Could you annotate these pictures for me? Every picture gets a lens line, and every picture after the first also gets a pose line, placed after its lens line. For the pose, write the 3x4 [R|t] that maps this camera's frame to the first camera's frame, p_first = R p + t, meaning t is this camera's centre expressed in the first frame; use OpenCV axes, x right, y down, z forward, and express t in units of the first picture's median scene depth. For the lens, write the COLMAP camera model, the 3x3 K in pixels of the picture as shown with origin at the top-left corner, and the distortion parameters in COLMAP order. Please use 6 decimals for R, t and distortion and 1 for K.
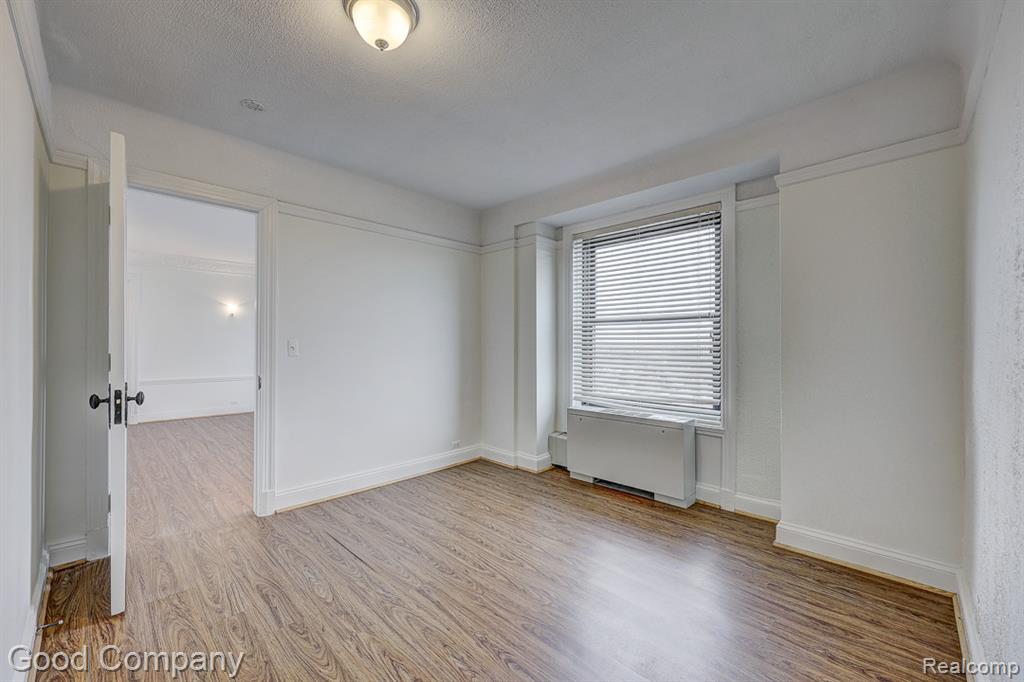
lens RADIAL K [[421.2, 0, 505.1], [0, 421.2, 346.2], [0, 0, 1]] dist [0.005665, 0.000651]
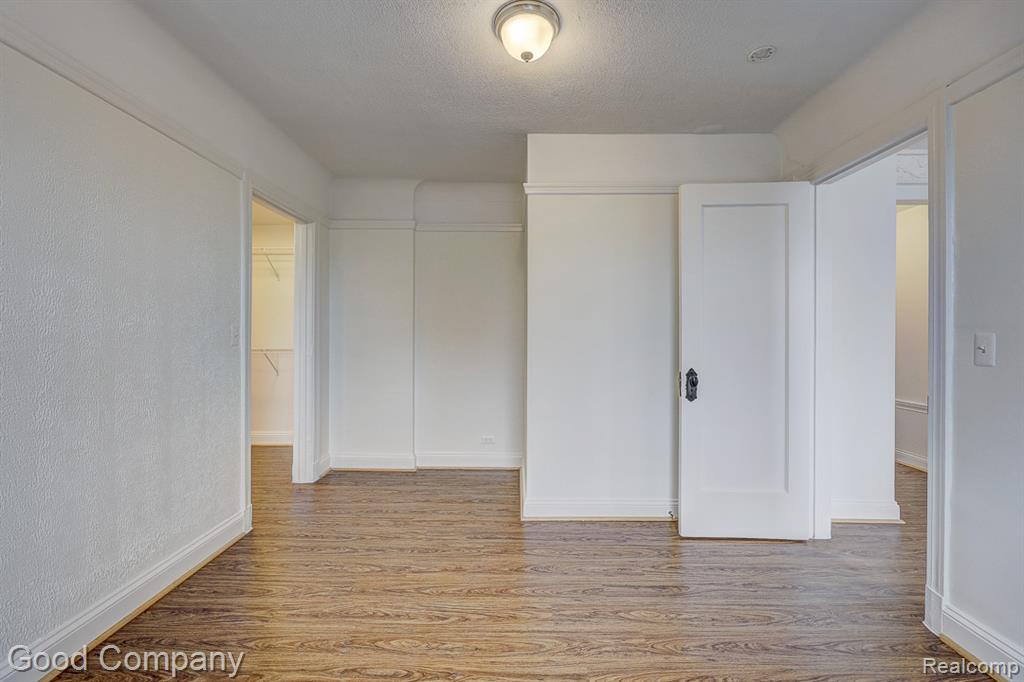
lens RADIAL K [[421.2, 0, 509.7], [0, 421.2, 335.4], [0, 0, 1]] dist [0.005665, 0.000651]
pose [[-0.722131, -0.007801, -0.691712, 0.353020], [-0.008194, 0.999963, -0.002724, -0.008174], [0.691708, 0.003701, -0.722168, 1.283714]]
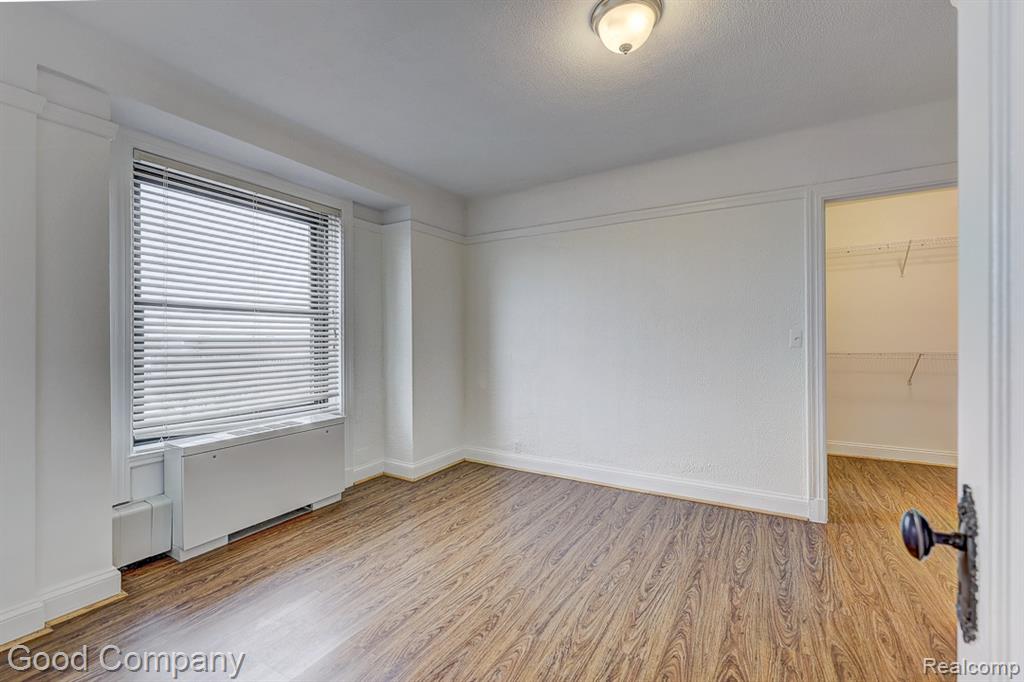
lens RADIAL K [[421.2, 0, 518.3], [0, 421.2, 340.8], [0, 0, 1]] dist [0.005665, 0.000651]
pose [[-0.263714, -0.003133, 0.964596, -0.895383], [0.004440, 0.999980, 0.004461, -0.008361], [-0.964591, 0.005460, -0.263695, 1.120879]]
